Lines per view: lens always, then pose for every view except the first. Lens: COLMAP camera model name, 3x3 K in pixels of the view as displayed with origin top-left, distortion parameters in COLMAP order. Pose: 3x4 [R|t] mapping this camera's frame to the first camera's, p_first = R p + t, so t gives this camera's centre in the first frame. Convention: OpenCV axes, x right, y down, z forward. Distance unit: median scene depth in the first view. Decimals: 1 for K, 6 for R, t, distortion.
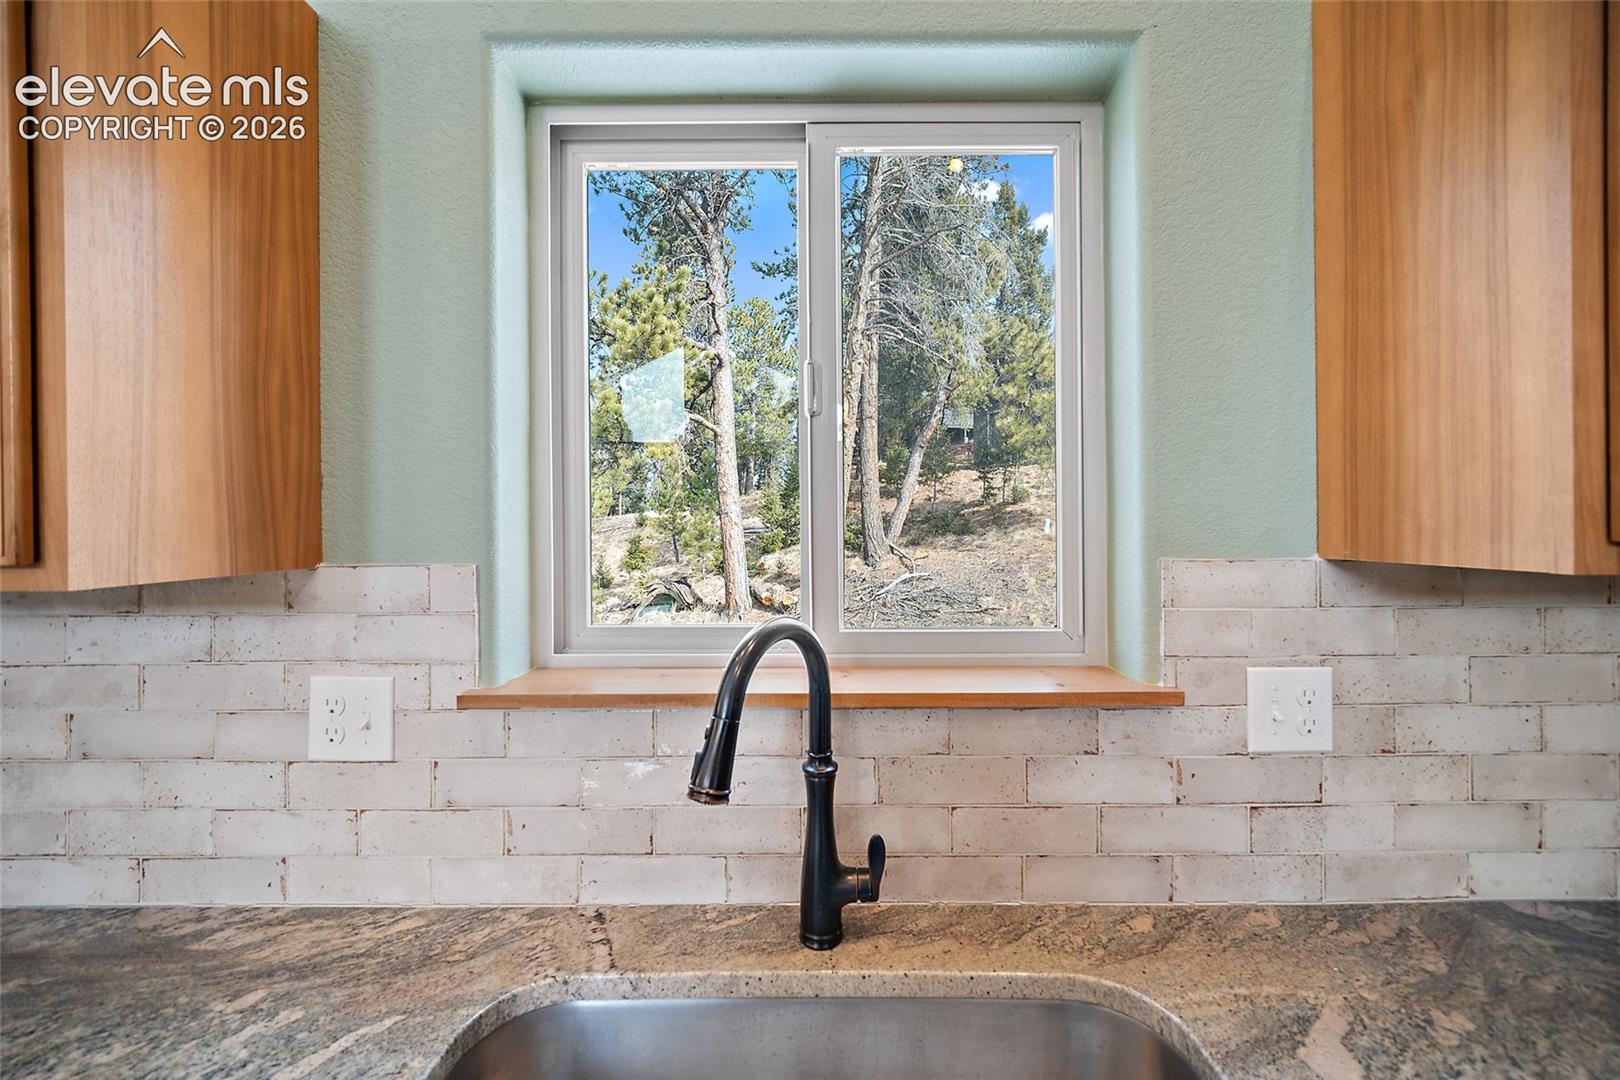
lens RADIAL K [[764.8, 0, 810.0], [0, 764.8, 540.0], [0, 0, 1]] dist [-0.000457, -0.000200]
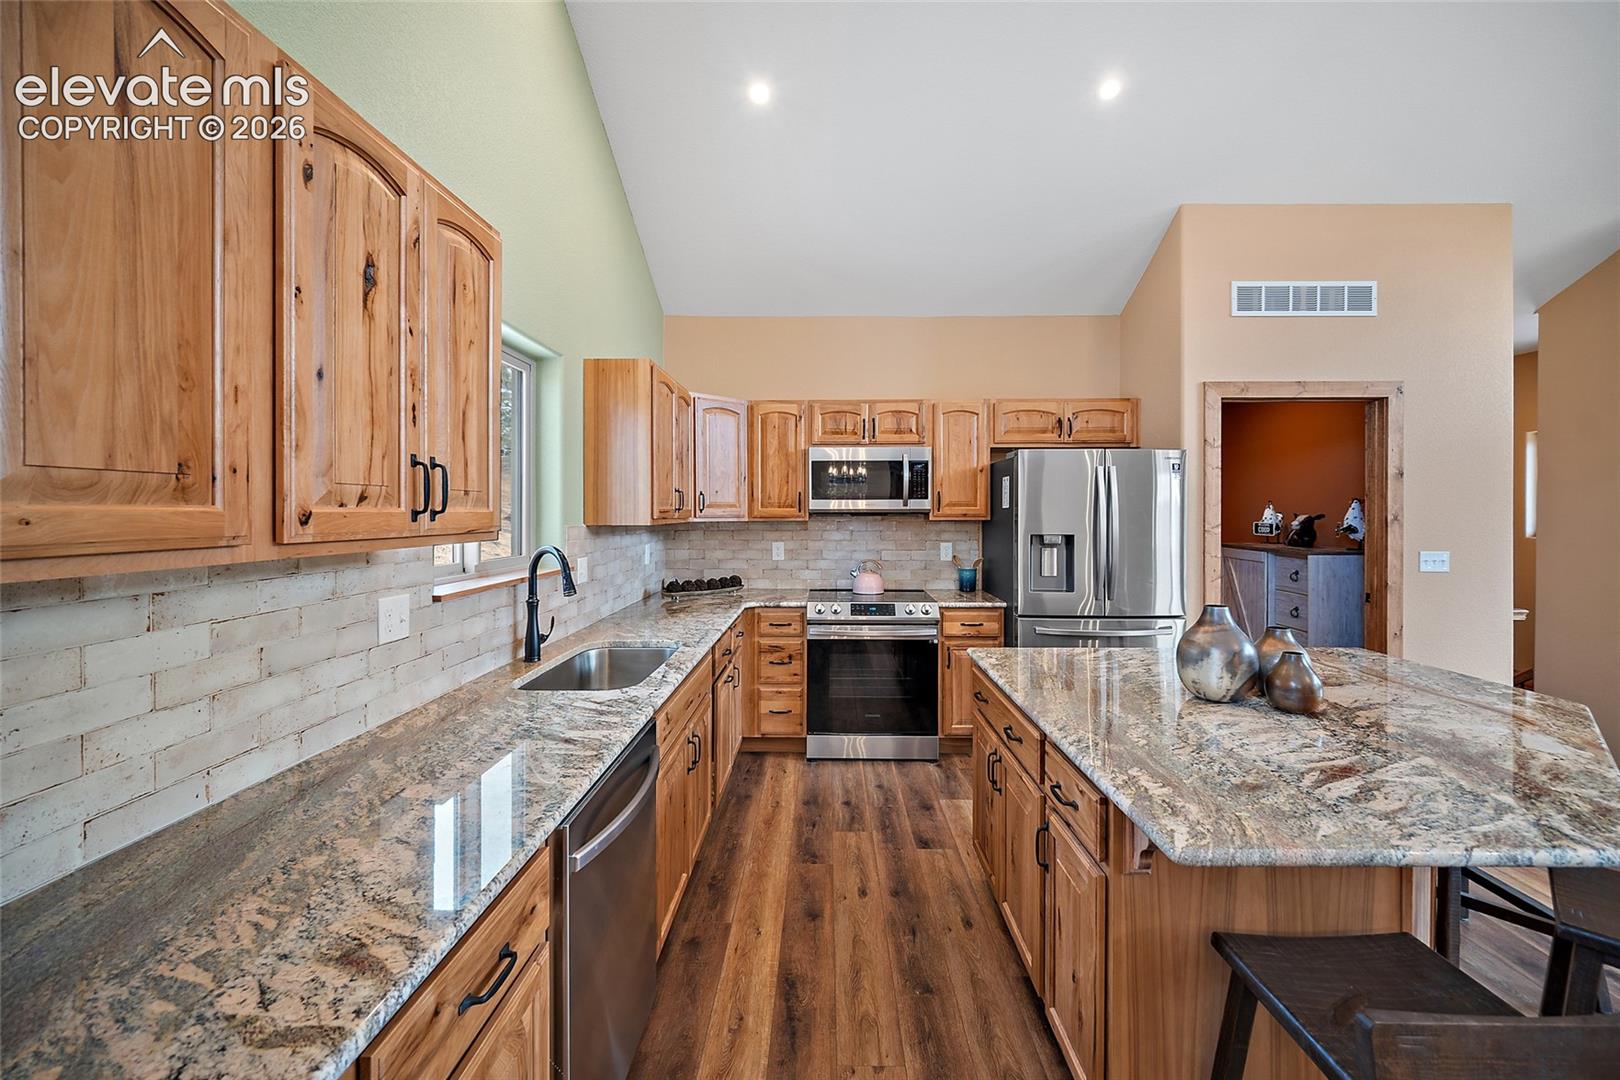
lens RADIAL K [[670.1, 0, 817.5], [0, 670.1, 506.5], [0, 0, 1]] dist [0.001610, 0.000021]
pose [[0.020187, 0.008184, 0.999763, -2.223649], [0.008554, 0.999928, -0.008358, -0.021266], [-0.999760, 0.008721, 0.020115, -0.083716]]
